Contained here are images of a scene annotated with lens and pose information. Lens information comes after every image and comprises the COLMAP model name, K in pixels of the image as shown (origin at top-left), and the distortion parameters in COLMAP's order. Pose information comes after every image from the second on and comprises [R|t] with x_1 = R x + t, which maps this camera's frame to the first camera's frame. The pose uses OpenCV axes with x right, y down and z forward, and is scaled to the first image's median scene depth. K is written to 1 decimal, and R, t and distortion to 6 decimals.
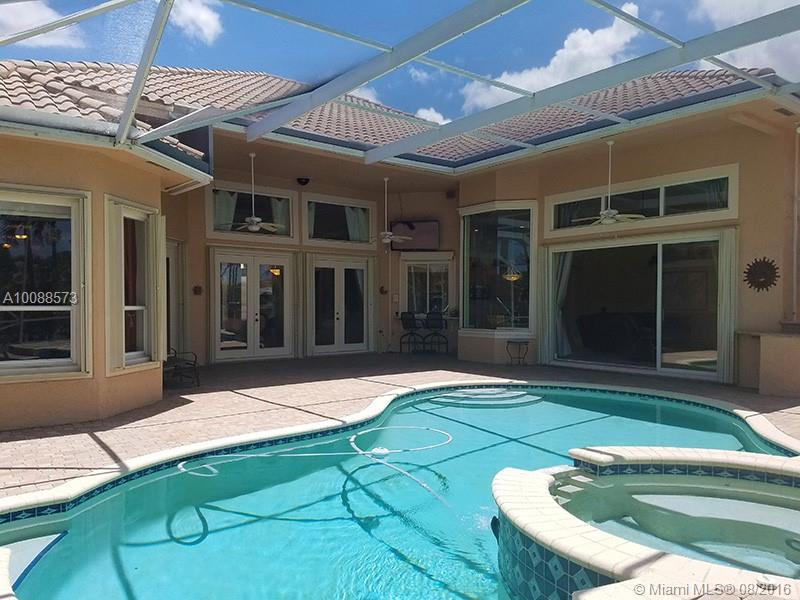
lens RADIAL K [[604.7, 0, 398.8], [0, 604.7, 304.3], [0, 0, 1]] dist [0.034517, -0.028249]
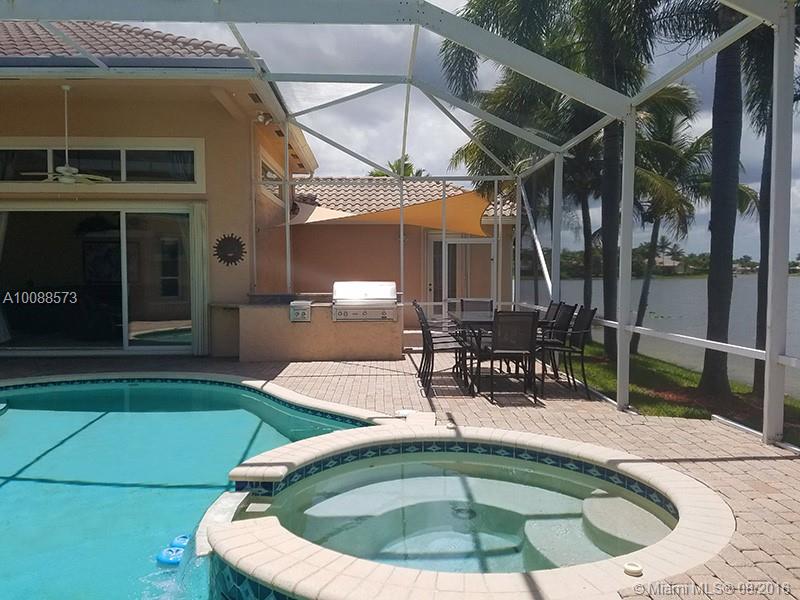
lens RADIAL K [[604.7, 0, 401.9], [0, 604.7, 297.8], [0, 0, 1]] dist [0.034517, -0.028249]
pose [[0.577736, -0.037839, 0.815346, -0.090828], [0.004256, 0.999051, 0.043348, -0.009133], [-0.816212, -0.021573, 0.577349, 0.140665]]
